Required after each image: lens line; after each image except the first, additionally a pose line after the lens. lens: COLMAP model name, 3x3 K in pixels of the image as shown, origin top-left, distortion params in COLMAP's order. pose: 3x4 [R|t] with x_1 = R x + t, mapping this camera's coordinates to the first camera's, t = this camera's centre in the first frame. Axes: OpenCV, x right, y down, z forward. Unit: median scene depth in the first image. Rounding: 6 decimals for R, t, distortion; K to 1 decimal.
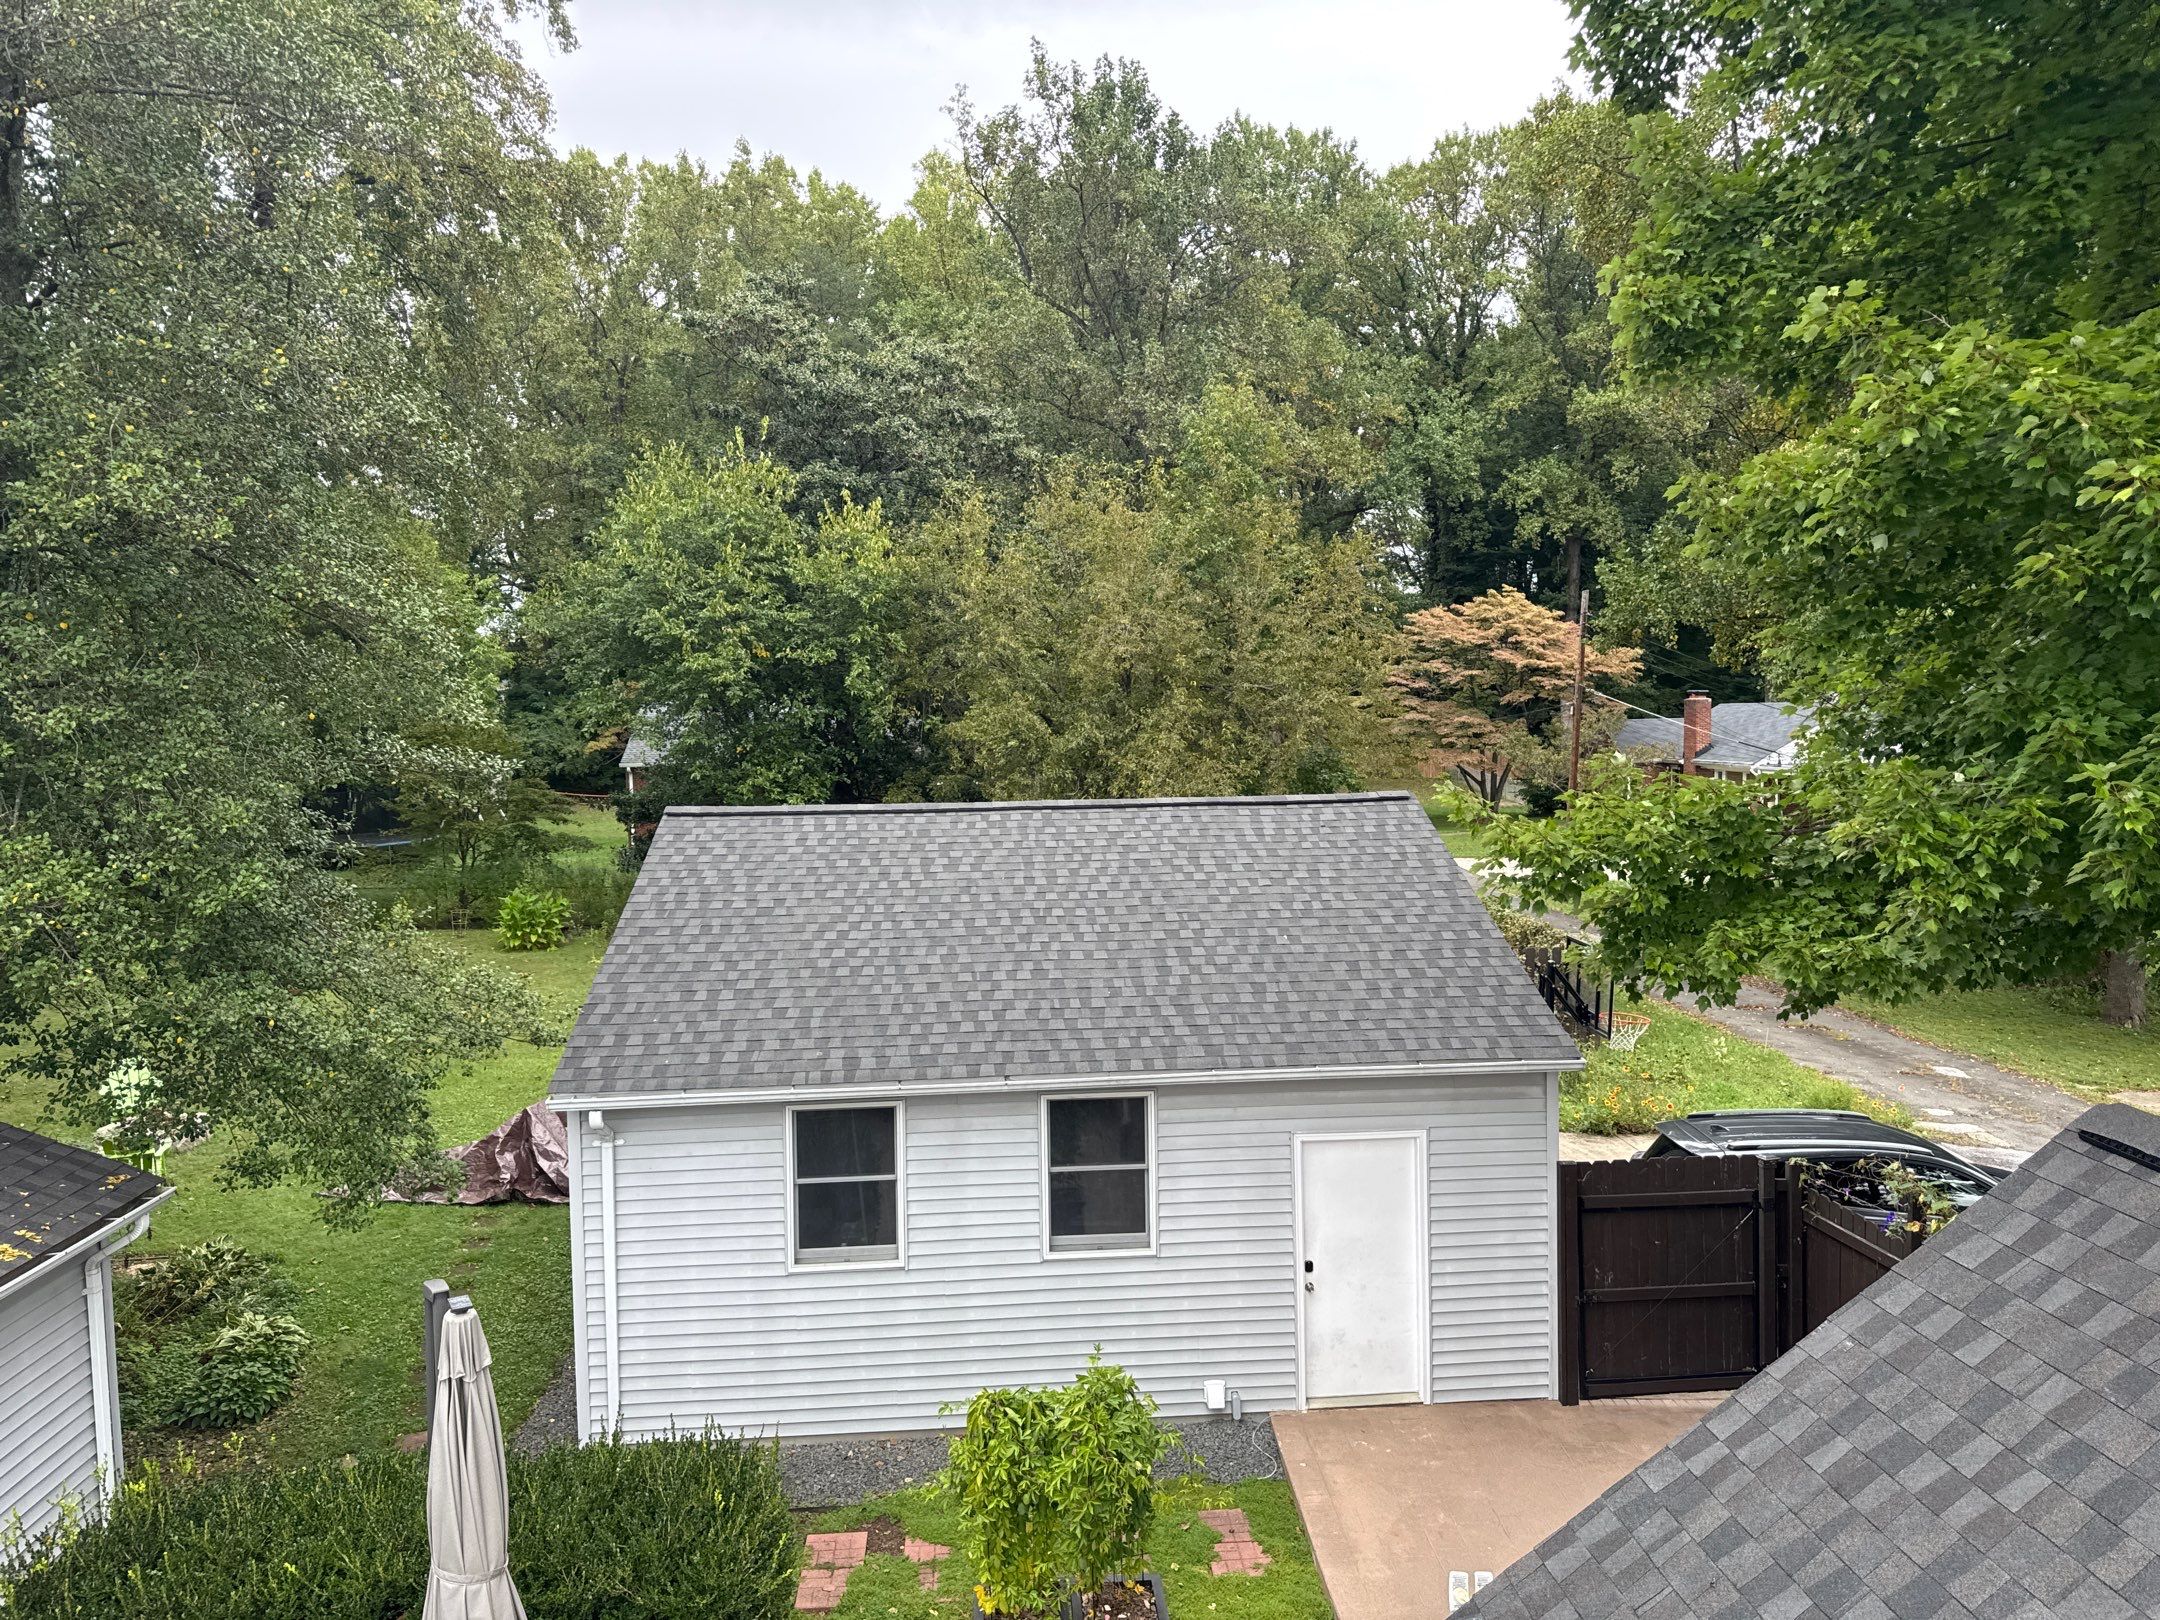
lens RADIAL K [[1529.4, 0, 1079.6], [0, 1529.4, 789.4], [0, 0, 1]] dist [0.031884, -0.023599]
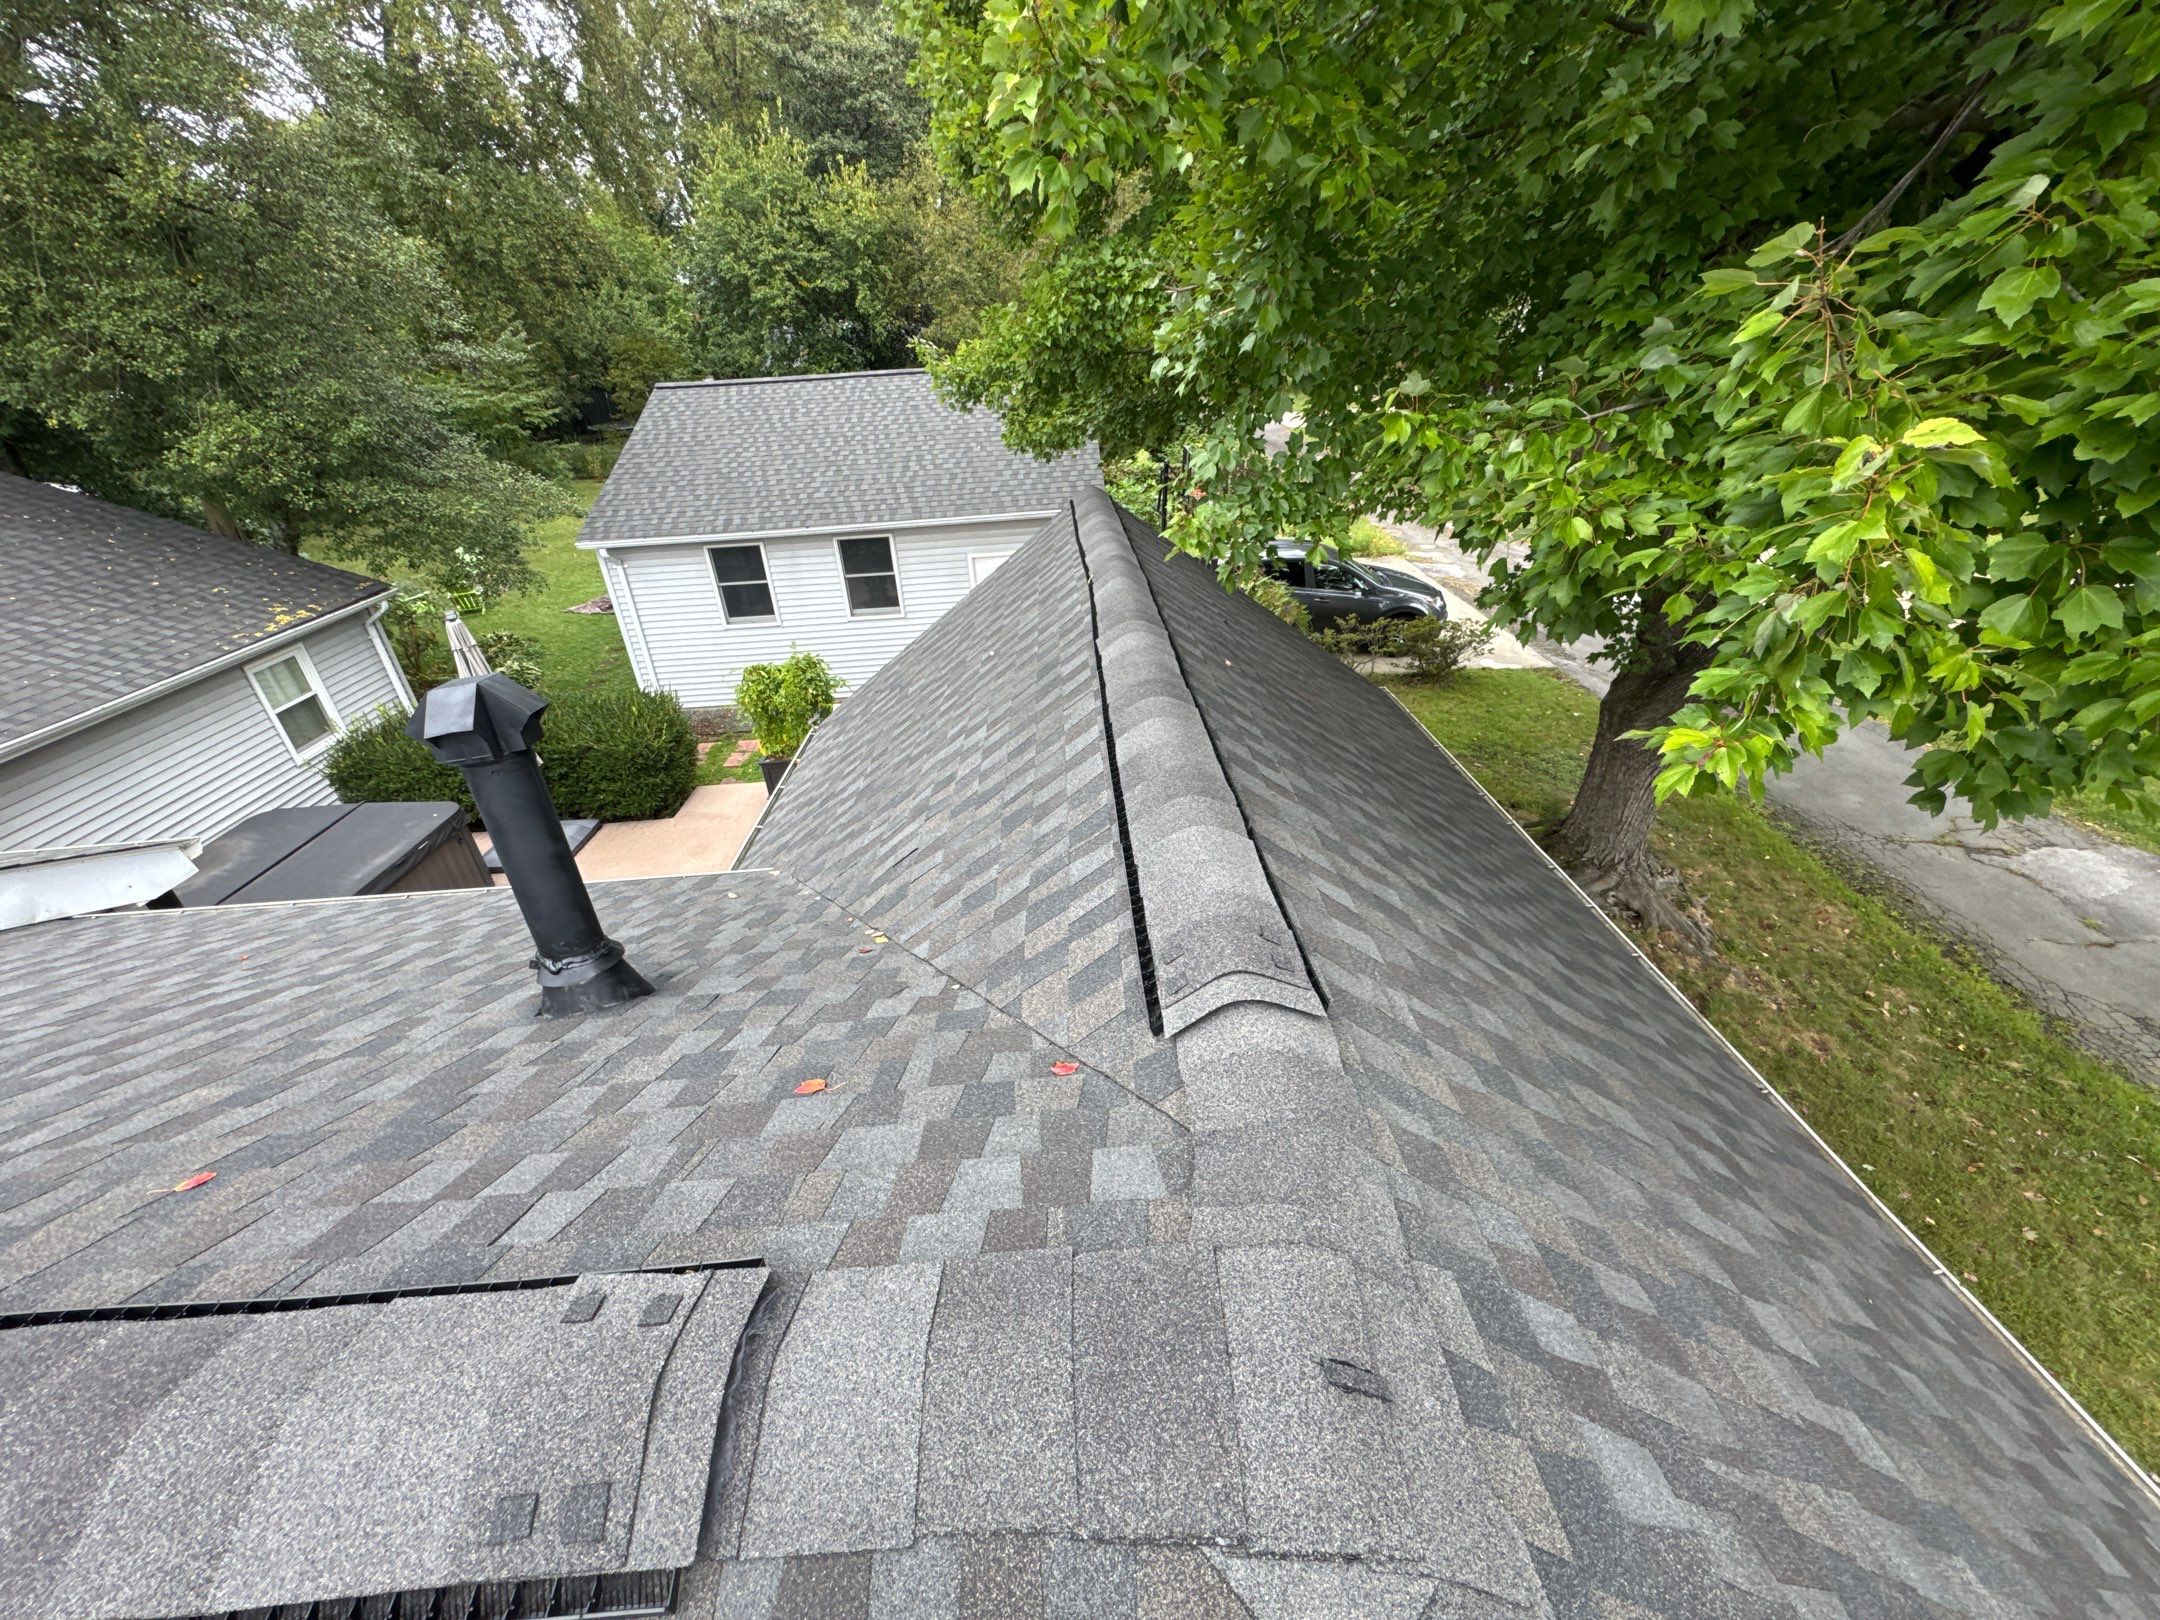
lens RADIAL K [[872.4, 0, 1087.7], [0, 872.4, 824.0], [0, 0, 1]] dist [-0.008480, -0.001342]
pose [[0.998970, -0.015636, -0.042597, 0.119761], [0.033272, 0.890719, 0.453335, 0.011839], [0.030853, -0.454286, 0.890322, -0.050462]]
